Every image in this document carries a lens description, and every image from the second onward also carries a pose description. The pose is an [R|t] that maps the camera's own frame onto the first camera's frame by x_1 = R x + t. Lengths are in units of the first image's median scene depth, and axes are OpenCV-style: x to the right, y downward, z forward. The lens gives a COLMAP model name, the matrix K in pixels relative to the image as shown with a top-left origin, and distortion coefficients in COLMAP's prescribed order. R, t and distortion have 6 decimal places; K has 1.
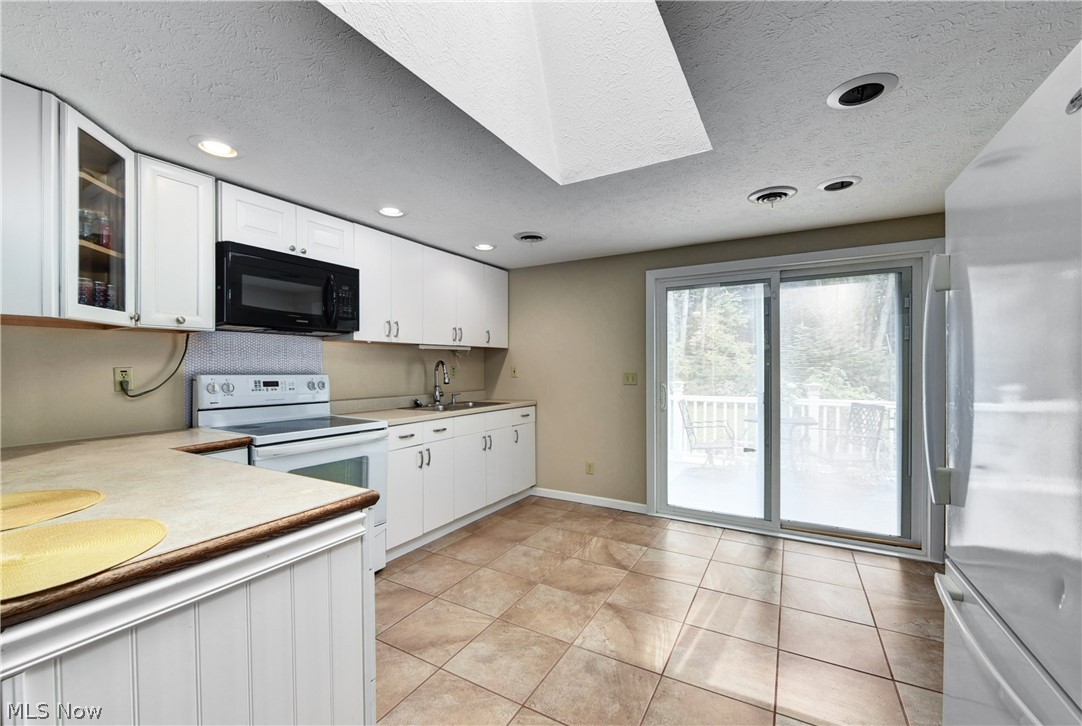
lens RADIAL K [[433.0, 0, 549.3], [0, 433.0, 365.2], [0, 0, 1]] dist [-0.008822, -0.000297]
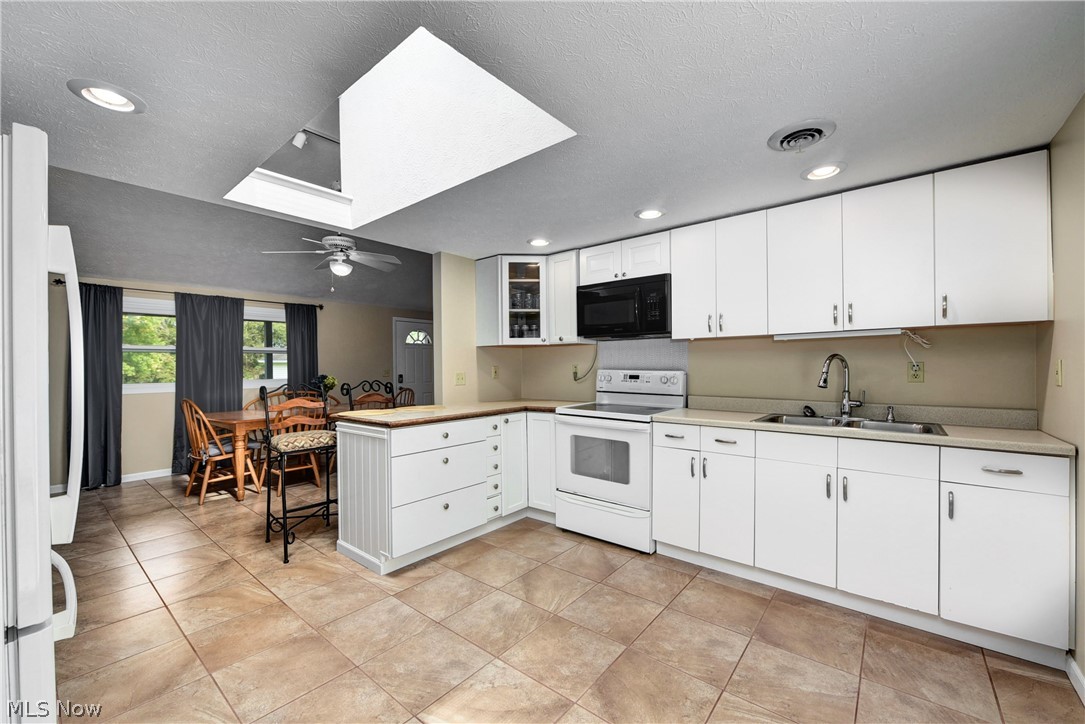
lens RADIAL K [[434.2, 0, 542.3], [0, 434.2, 366.3], [0, 0, 1]] dist [-0.008822, -0.000297]
pose [[-0.171156, 0.003231, -0.985239, 0.732459], [0.008917, 0.999959, 0.001730, 0.005219], [0.985204, -0.008490, -0.171178, 0.958261]]
